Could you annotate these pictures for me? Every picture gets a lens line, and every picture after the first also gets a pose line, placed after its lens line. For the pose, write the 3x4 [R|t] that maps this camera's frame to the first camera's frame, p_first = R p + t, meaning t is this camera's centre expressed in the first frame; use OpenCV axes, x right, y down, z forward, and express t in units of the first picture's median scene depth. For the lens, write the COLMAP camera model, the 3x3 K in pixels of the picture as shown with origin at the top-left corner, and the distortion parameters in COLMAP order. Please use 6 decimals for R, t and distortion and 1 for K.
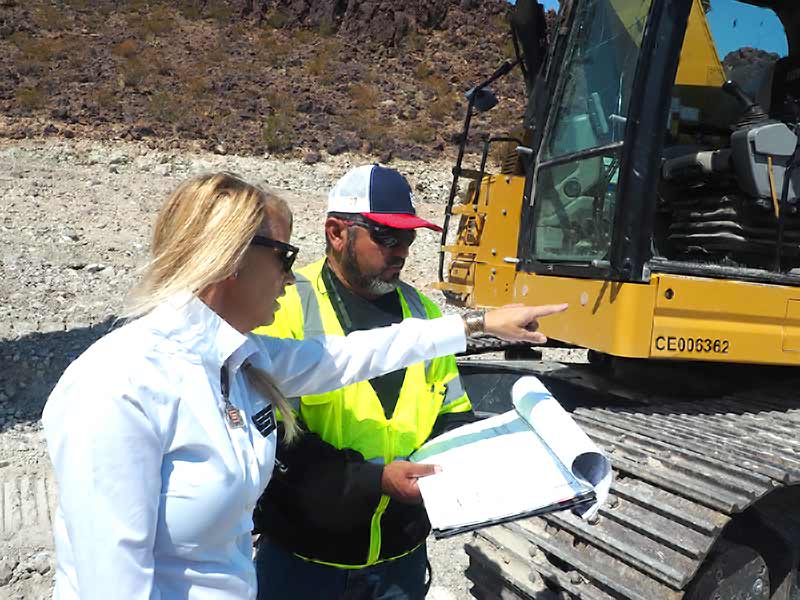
lens RADIAL K [[683.3, 0, 405.3], [0, 683.3, 286.1], [0, 0, 1]] dist [-0.038063, 0.001010]
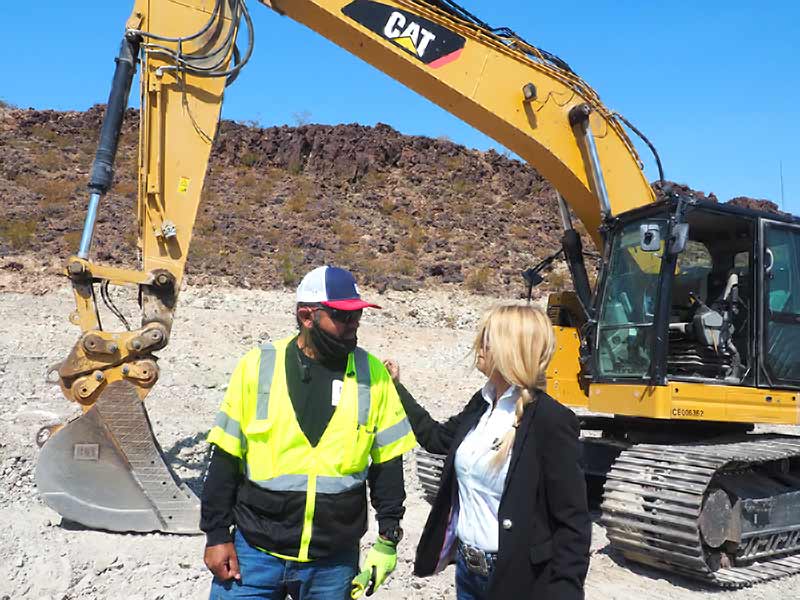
lens RADIAL K [[673.0, 0, 400.0], [0, 673.0, 300.0], [0, 0, 1]] dist [-0.041176, 0.007968]
pose [[0.996366, -0.014543, 0.083919, -0.127768], [0.026624, 0.989118, -0.144693, 0.001968], [-0.080902, 0.146402, 0.985911, -0.209922]]
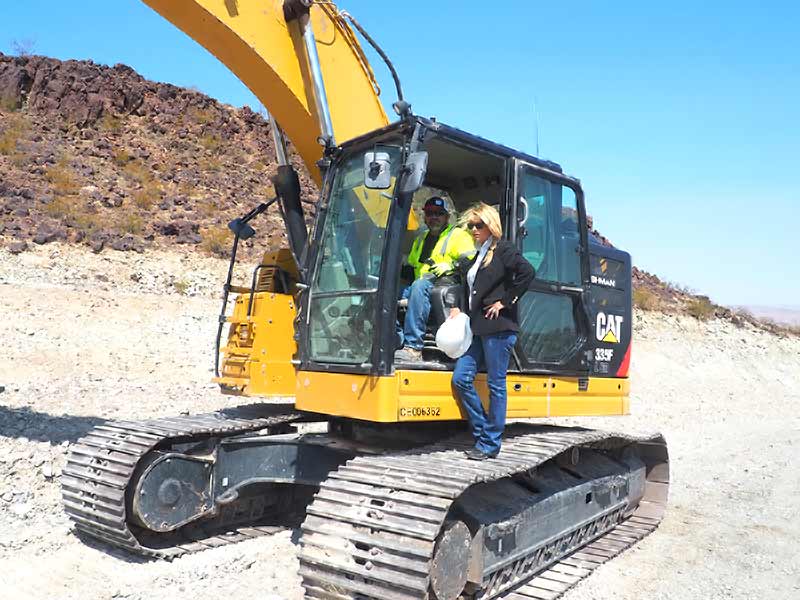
lens RADIAL K [[673.0, 0, 400.0], [0, 673.0, 300.0], [0, 0, 1]] dist [-0.041176, 0.007968]
pose [[0.905622, -0.010371, 0.423958, -0.056834], [0.050586, 0.995205, -0.083710, -0.009015], [-0.421057, 0.097256, 0.901805, -0.088506]]
